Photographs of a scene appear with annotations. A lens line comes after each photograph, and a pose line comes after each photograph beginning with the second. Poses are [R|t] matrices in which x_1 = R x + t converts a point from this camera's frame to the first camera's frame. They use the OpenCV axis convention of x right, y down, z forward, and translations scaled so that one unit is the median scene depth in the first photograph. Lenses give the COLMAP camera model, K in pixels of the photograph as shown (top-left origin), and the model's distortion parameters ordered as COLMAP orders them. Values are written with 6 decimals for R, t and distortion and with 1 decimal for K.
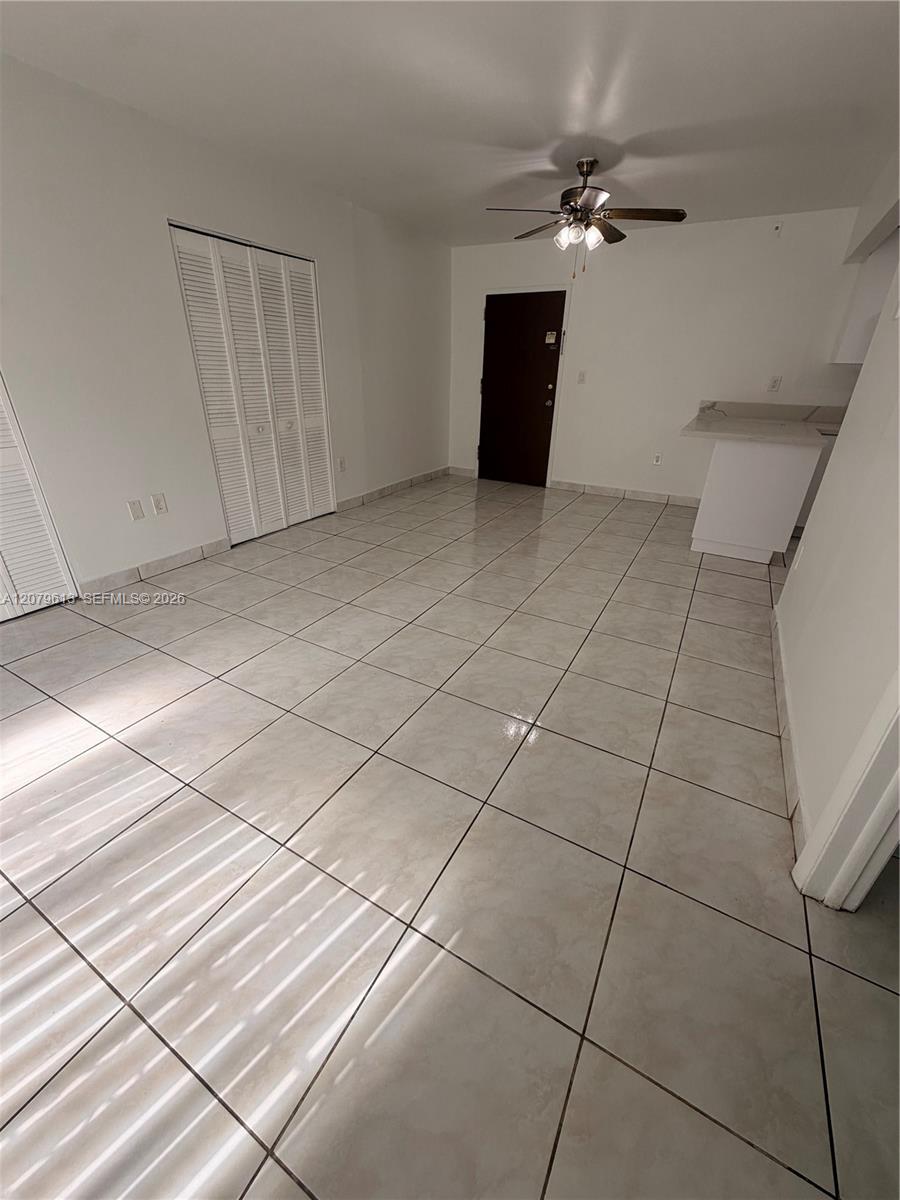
lens RADIAL K [[478.3, 0, 451.7], [0, 478.3, 601.1], [0, 0, 1]] dist [-0.001178, 0.000526]
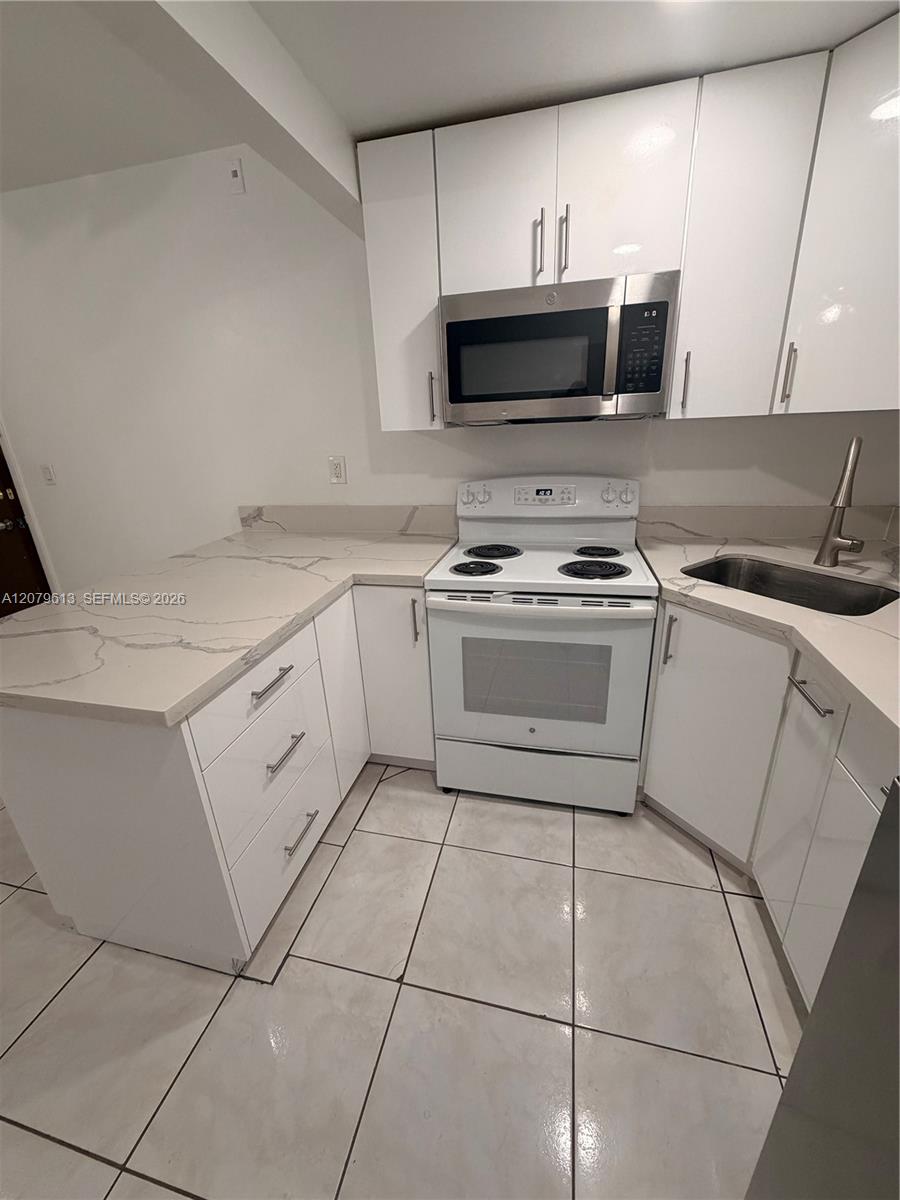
lens RADIAL K [[478.3, 0, 450.8], [0, 478.3, 596.7], [0, 0, 1]] dist [-0.001178, 0.000526]
pose [[0.960433, -0.148235, 0.235786, 0.785853], [0.173014, 0.980979, -0.088017, -0.302060], [-0.218253, 0.125329, 0.967811, 0.582841]]
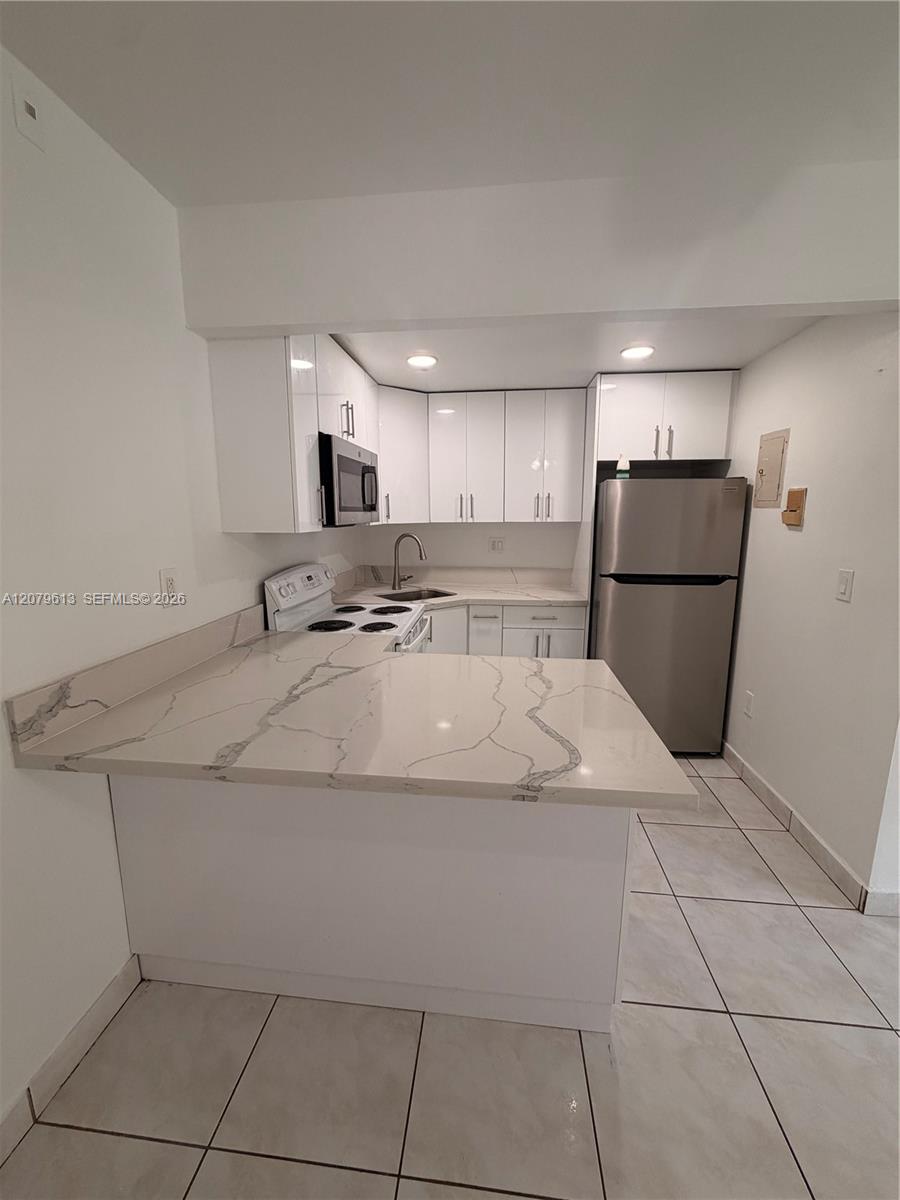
lens RADIAL K [[478.3, 0, 452.3], [0, 478.3, 597.5], [0, 0, 1]] dist [-0.001178, 0.000526]
pose [[-0.401414, -0.177843, 0.898465, 0.306377], [0.398606, 0.849272, 0.346194, -0.588852], [-0.824609, 0.497100, -0.270021, 1.112183]]
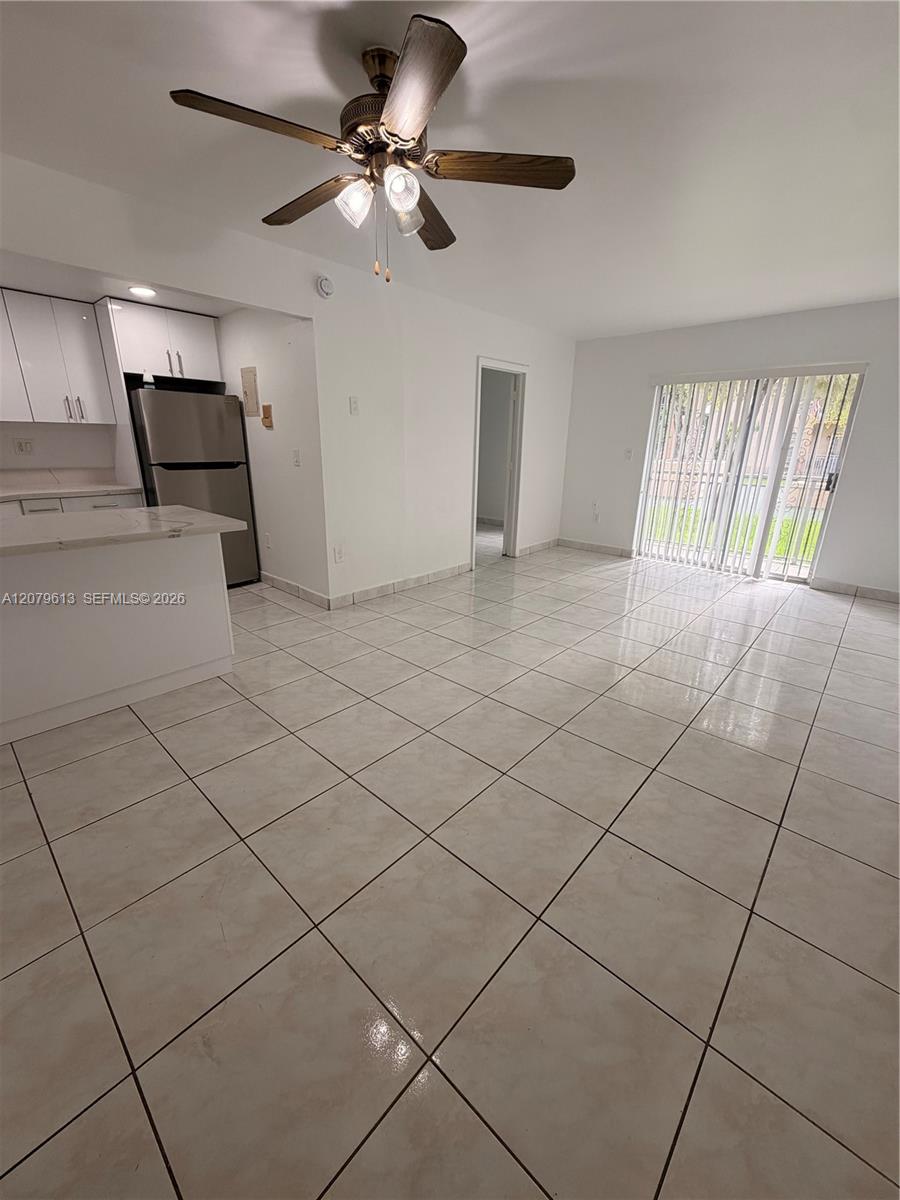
lens RADIAL K [[478.3, 0, 449.7], [0, 478.3, 597.9], [0, 0, 1]] dist [-0.001178, 0.000526]
pose [[-0.973355, -0.106651, 0.202989, 0.041214], [0.065717, 0.718367, 0.692553, -0.722191], [-0.219682, 0.687441, -0.692217, 1.460946]]
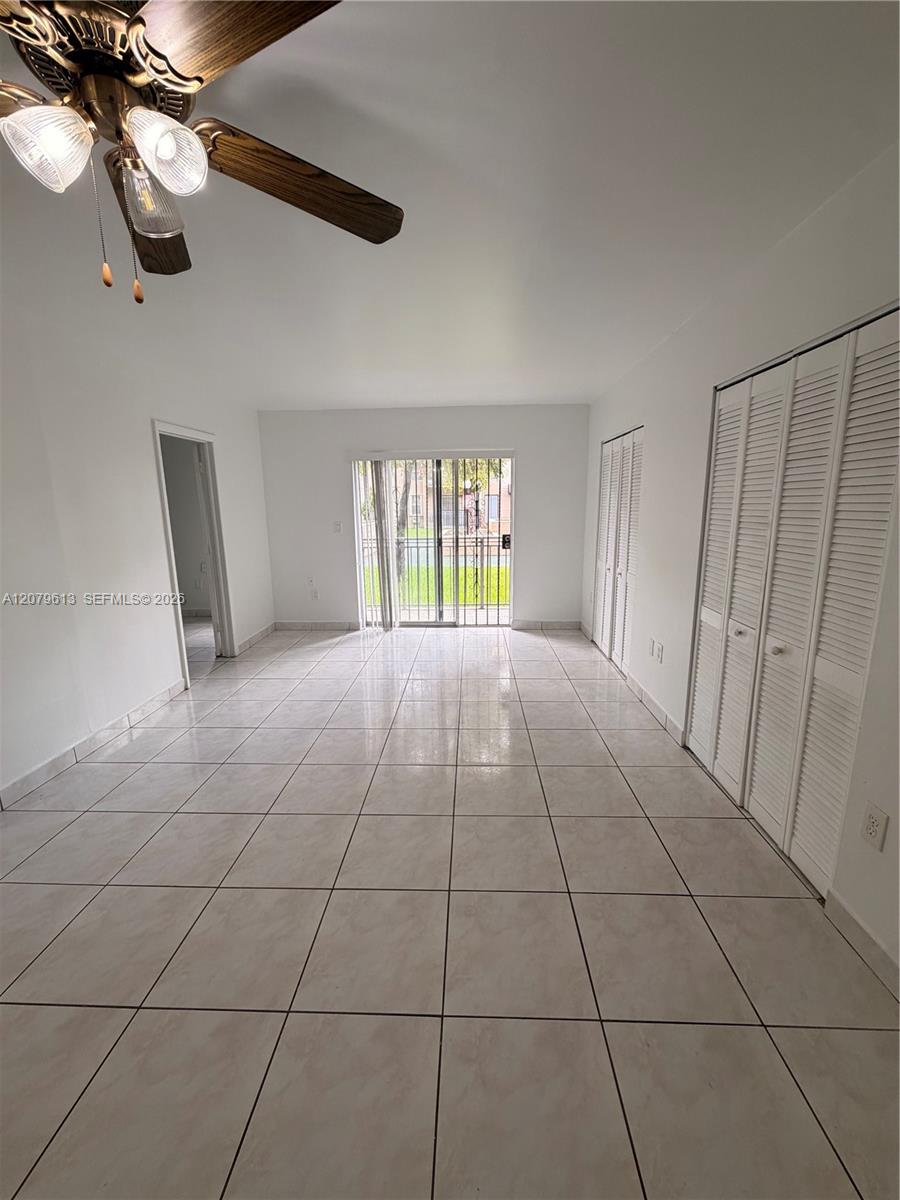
lens RADIAL K [[478.3, 0, 450.7], [0, 478.3, 596.7], [0, 0, 1]] dist [-0.001178, 0.000526]
pose [[-0.891775, 0.075353, -0.446160, 0.210849], [-0.206484, 0.809608, 0.549453, -0.671429], [0.402617, 0.582114, -0.706429, 1.280705]]
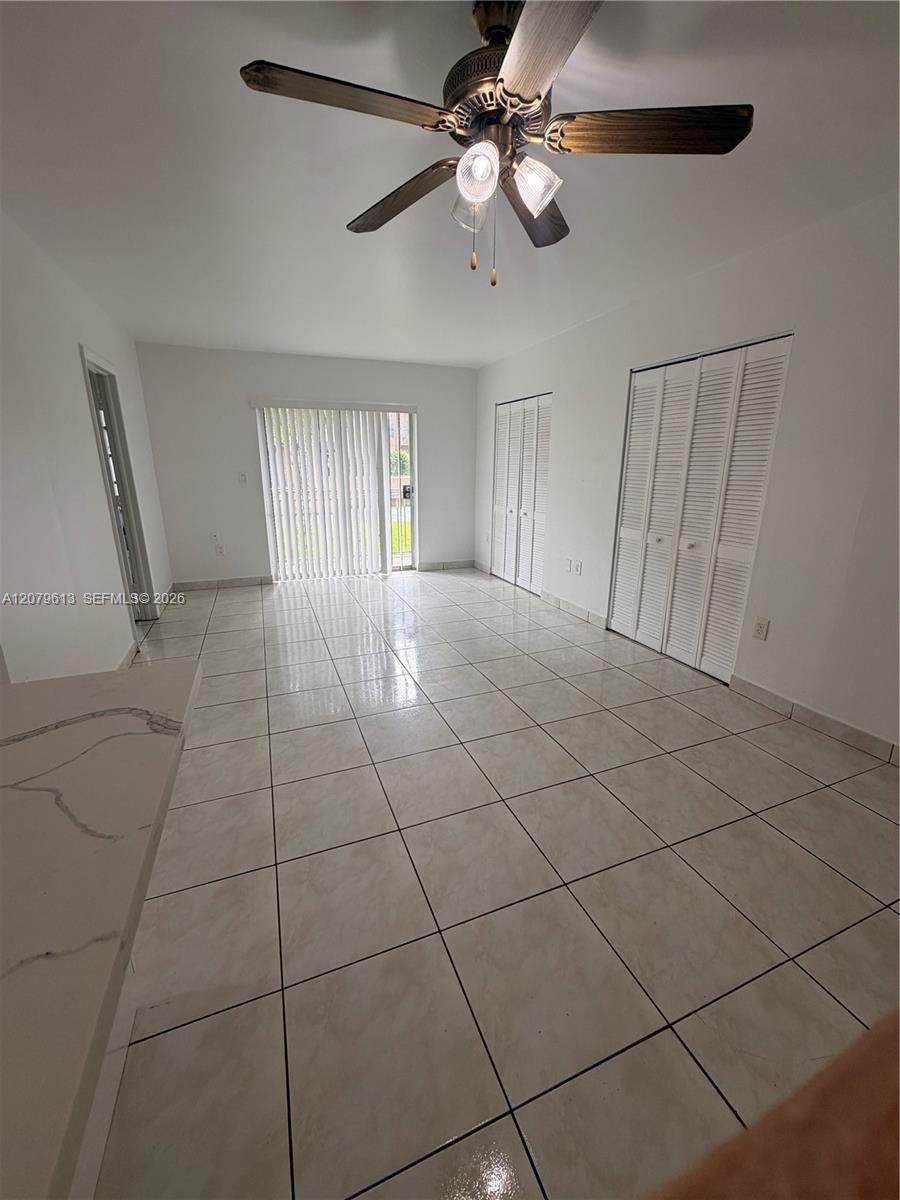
lens RADIAL K [[478.3, 0, 450.5], [0, 478.3, 597.0], [0, 0, 1]] dist [-0.001178, 0.000526]
pose [[-0.629598, 0.186409, -0.754227, 0.597168], [-0.357823, 0.792124, 0.494472, -0.599528], [0.689615, 0.581199, -0.432018, 1.210285]]
